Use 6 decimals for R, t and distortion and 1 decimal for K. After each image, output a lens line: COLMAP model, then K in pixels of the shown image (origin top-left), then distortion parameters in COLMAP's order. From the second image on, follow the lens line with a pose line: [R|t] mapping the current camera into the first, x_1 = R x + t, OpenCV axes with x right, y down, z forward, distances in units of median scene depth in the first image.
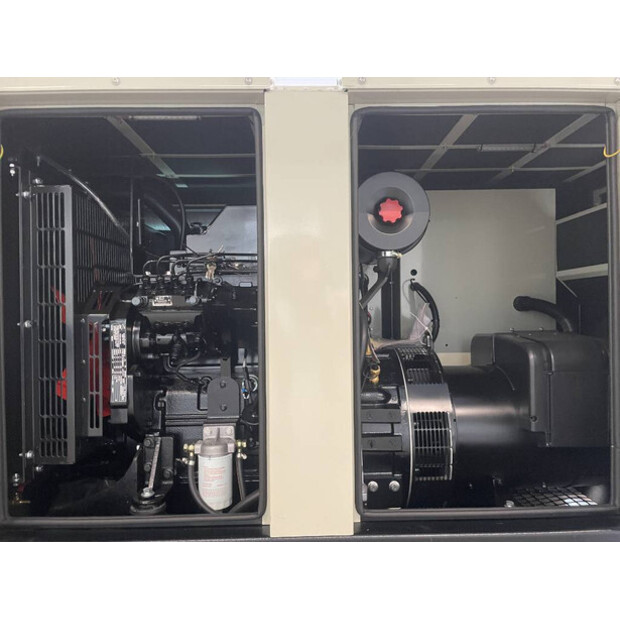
lens RADIAL K [[469.5, 0, 310.0], [0, 469.5, 310.0], [0, 0, 1]] dist [0.053072, -0.001920]
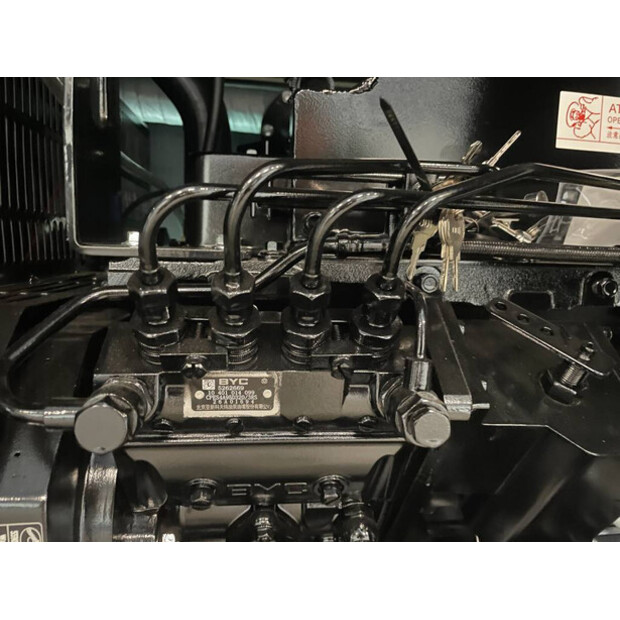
lens RADIAL K [[469.1, 0, 310.0], [0, 469.1, 310.0], [0, 0, 1]] dist [0.068481, -0.001156]
pose [[0.994690, 0.040085, 0.094791, -0.301336], [-0.051094, 0.991850, 0.116721, -0.079990], [-0.089340, -0.120945, 0.988631, 0.805458]]
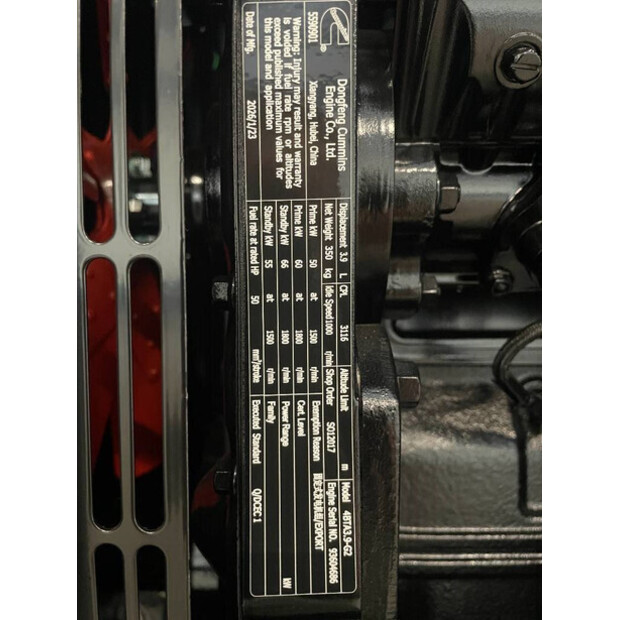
lens RADIAL K [[469.1, 0, 310.0], [0, 469.1, 310.0], [0, 0, 1]] dist [0.068481, -0.001156]
pose [[0.999880, 0.014108, -0.006399, -0.393238], [-0.013657, 0.997740, 0.065796, 0.102272], [0.007313, -0.065700, 0.997813, 0.852934]]
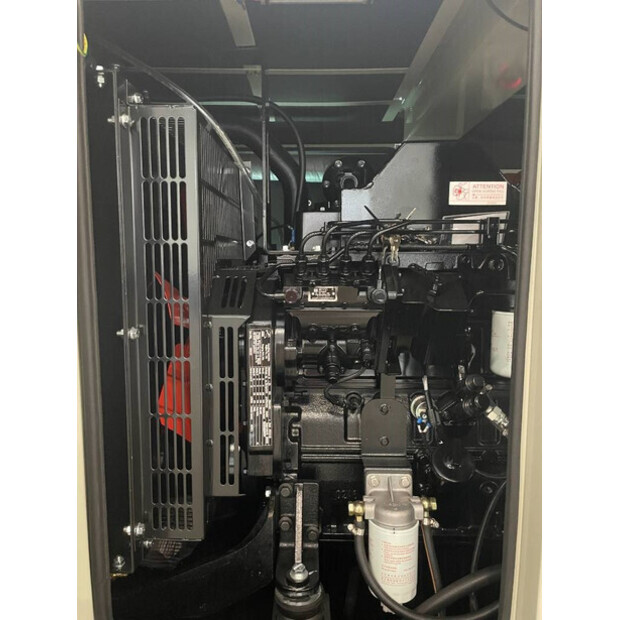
lens RADIAL K [[469.1, 0, 310.0], [0, 469.1, 310.0], [0, 0, 1]] dist [0.068481, -0.001156]
pose [[0.999607, 0.019481, -0.020138, -0.317892], [-0.017327, 0.994625, 0.102082, -0.063395], [0.022018, -0.101693, 0.994572, 0.354151]]
